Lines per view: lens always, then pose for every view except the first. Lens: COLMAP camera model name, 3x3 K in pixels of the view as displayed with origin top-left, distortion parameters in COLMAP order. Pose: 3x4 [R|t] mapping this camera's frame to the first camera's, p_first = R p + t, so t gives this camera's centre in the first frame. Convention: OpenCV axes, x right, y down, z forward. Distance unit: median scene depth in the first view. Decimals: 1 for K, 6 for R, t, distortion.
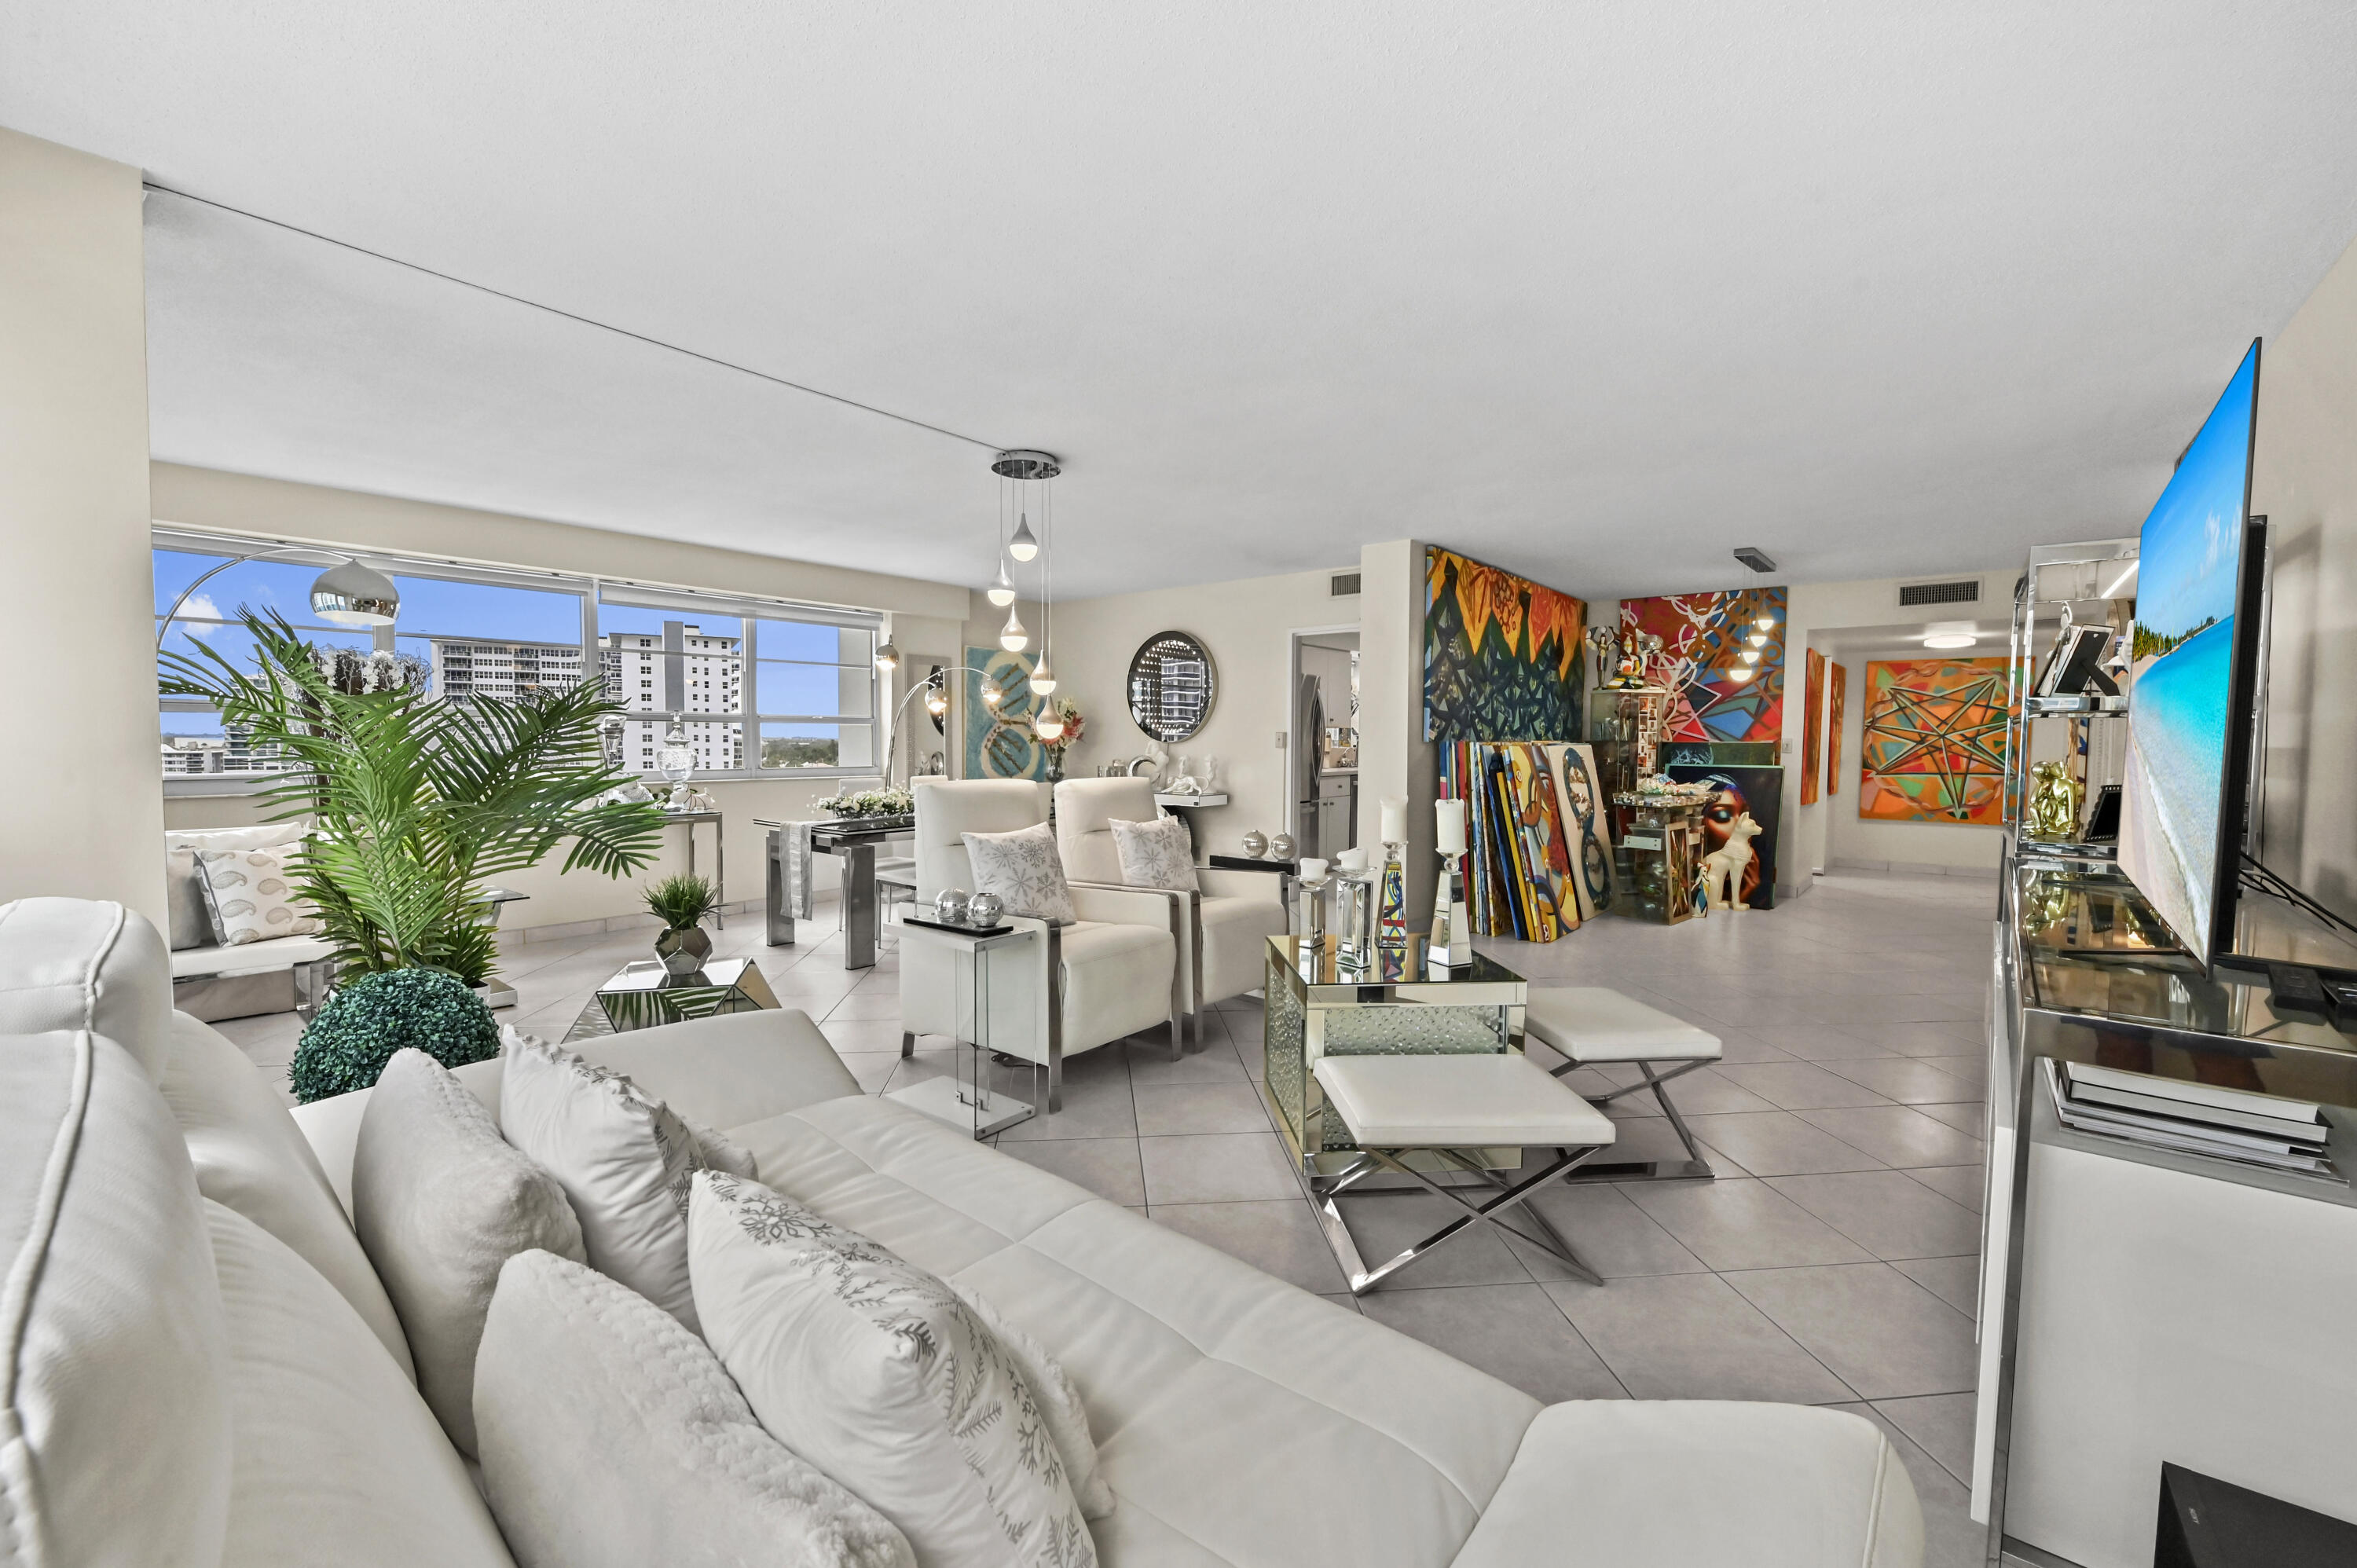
lens RADIAL K [[938.4, 0, 1175.5], [0, 938.4, 785.4], [0, 0, 1]] dist [-0.007148, -0.000443]
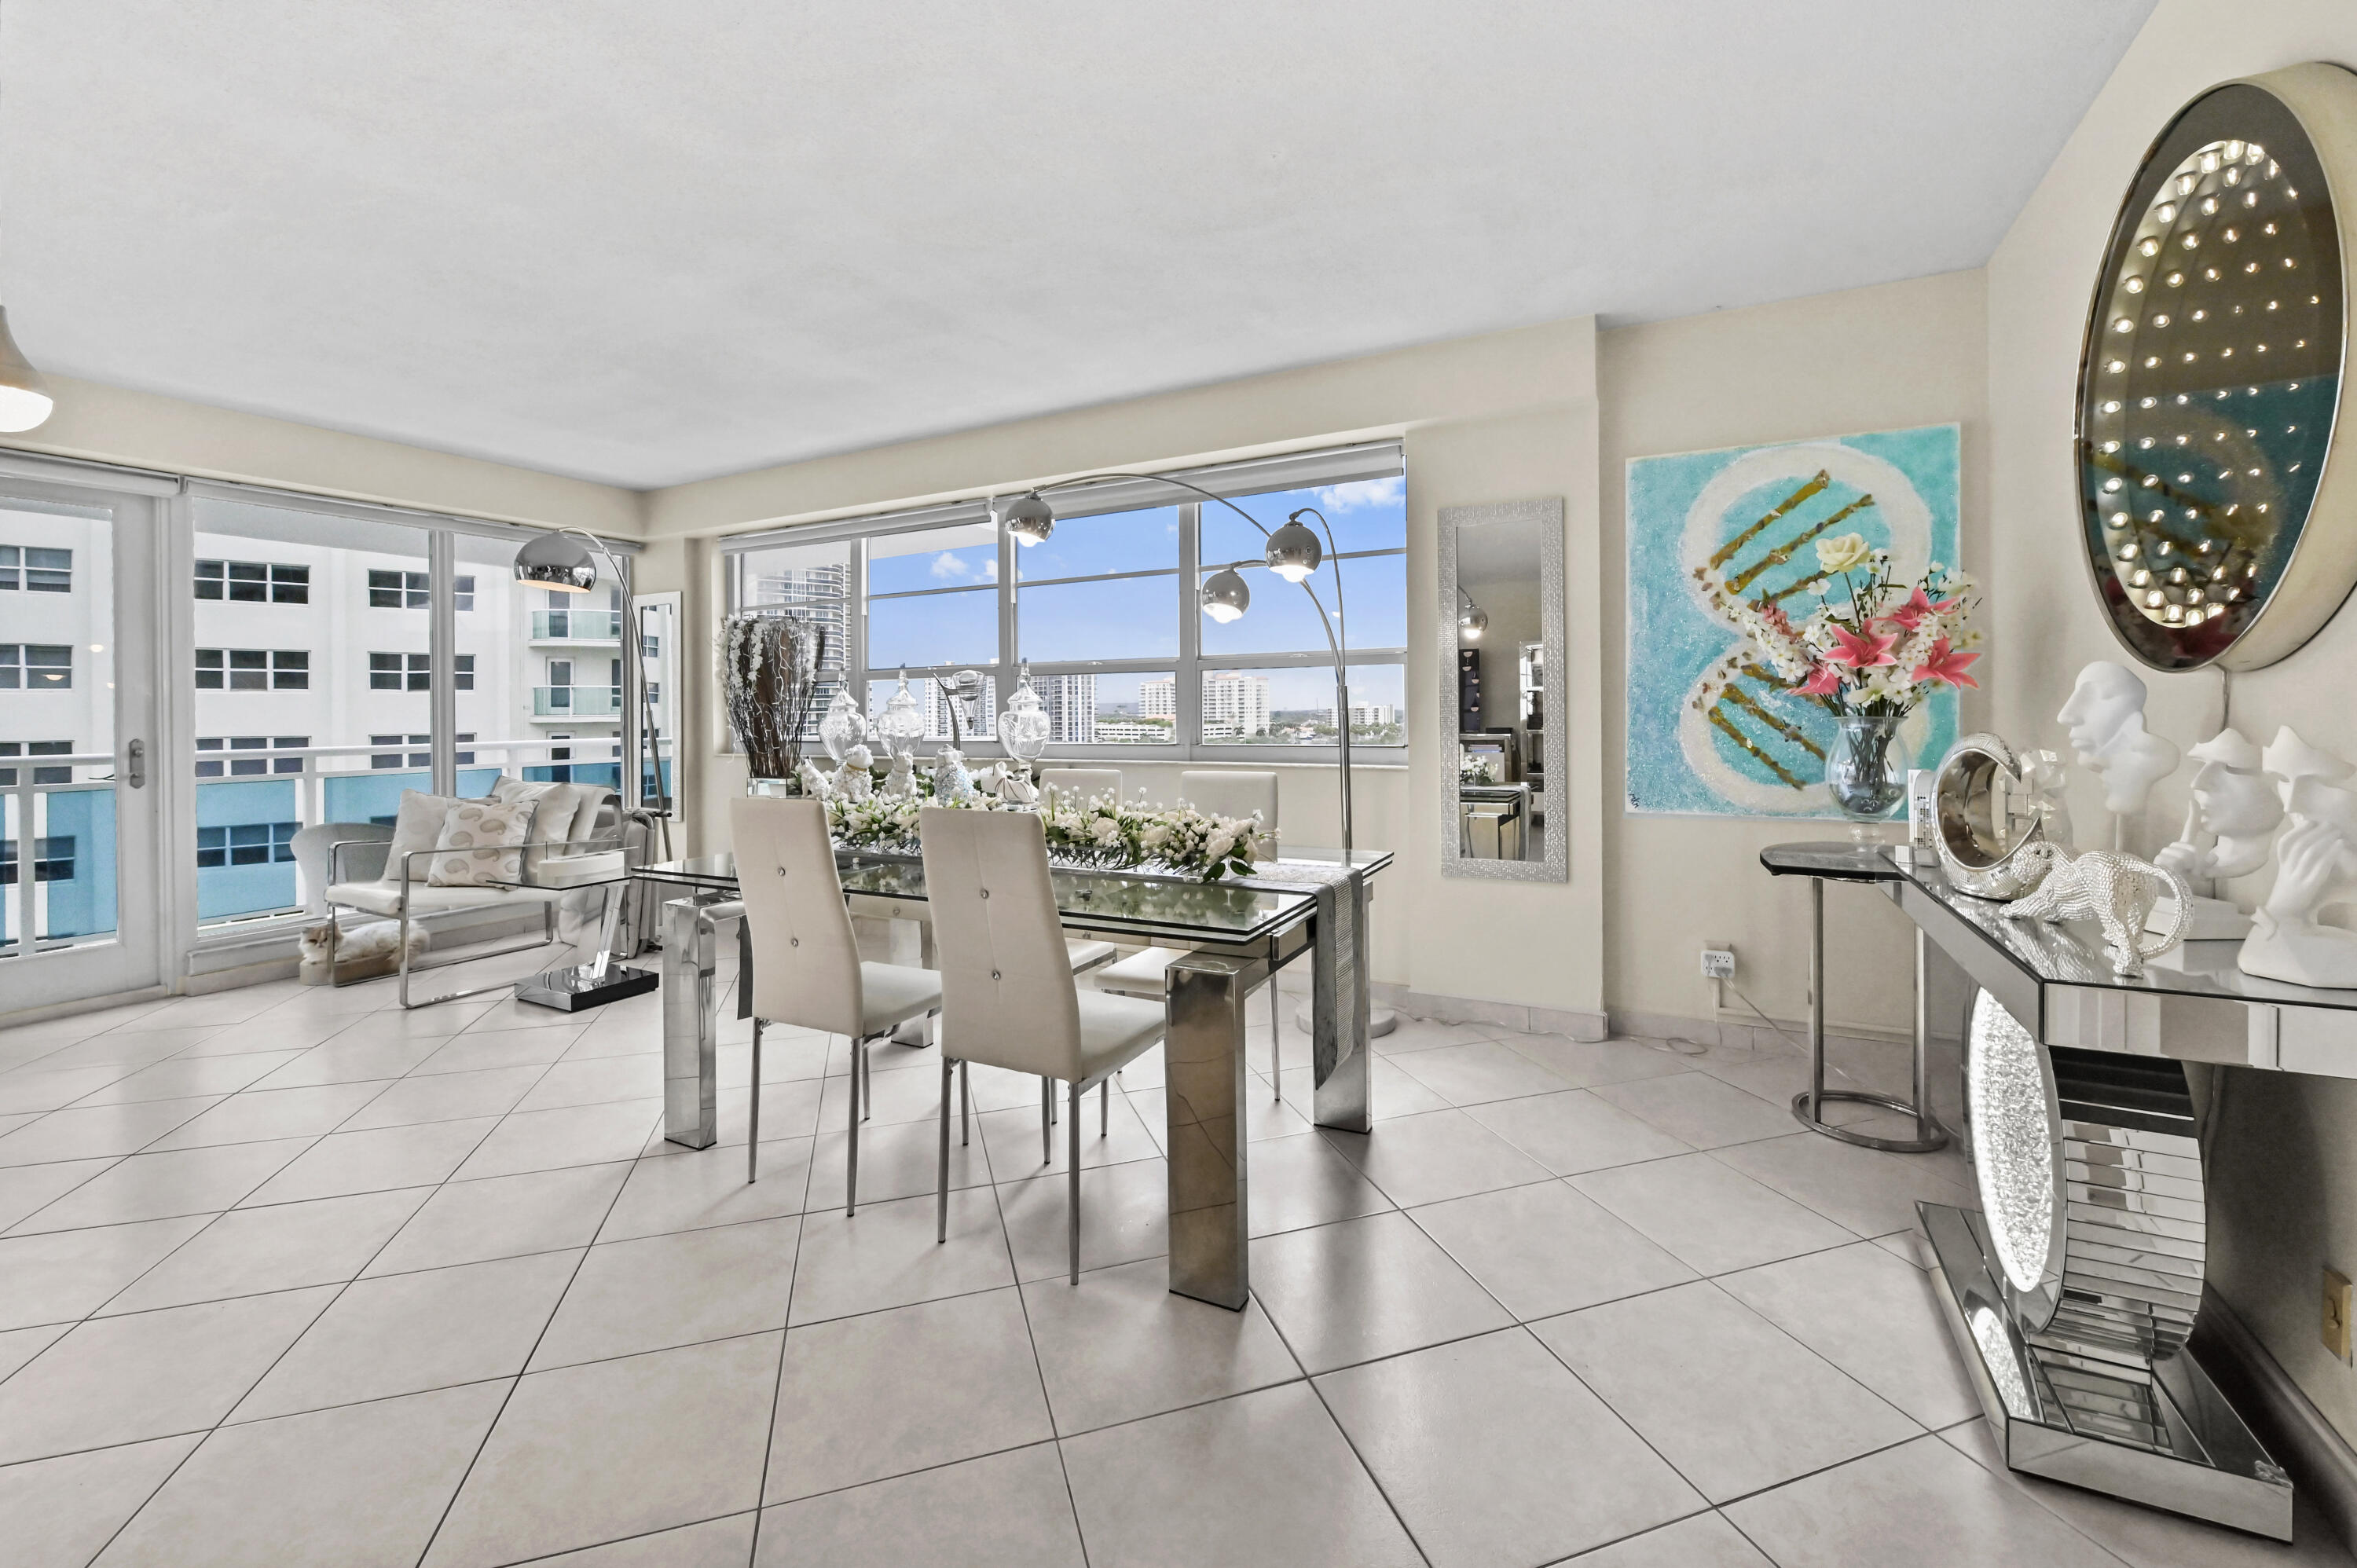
lens RADIAL K [[959.8, 0, 1183.7], [0, 959.8, 716.9], [0, 0, 1]] dist [-0.007278, -0.000563]
pose [[0.218533, -0.004046, -0.975821, 0.137371], [-0.027537, 0.999568, -0.010311, -0.026367], [0.975441, 0.029124, 0.218327, 0.702665]]
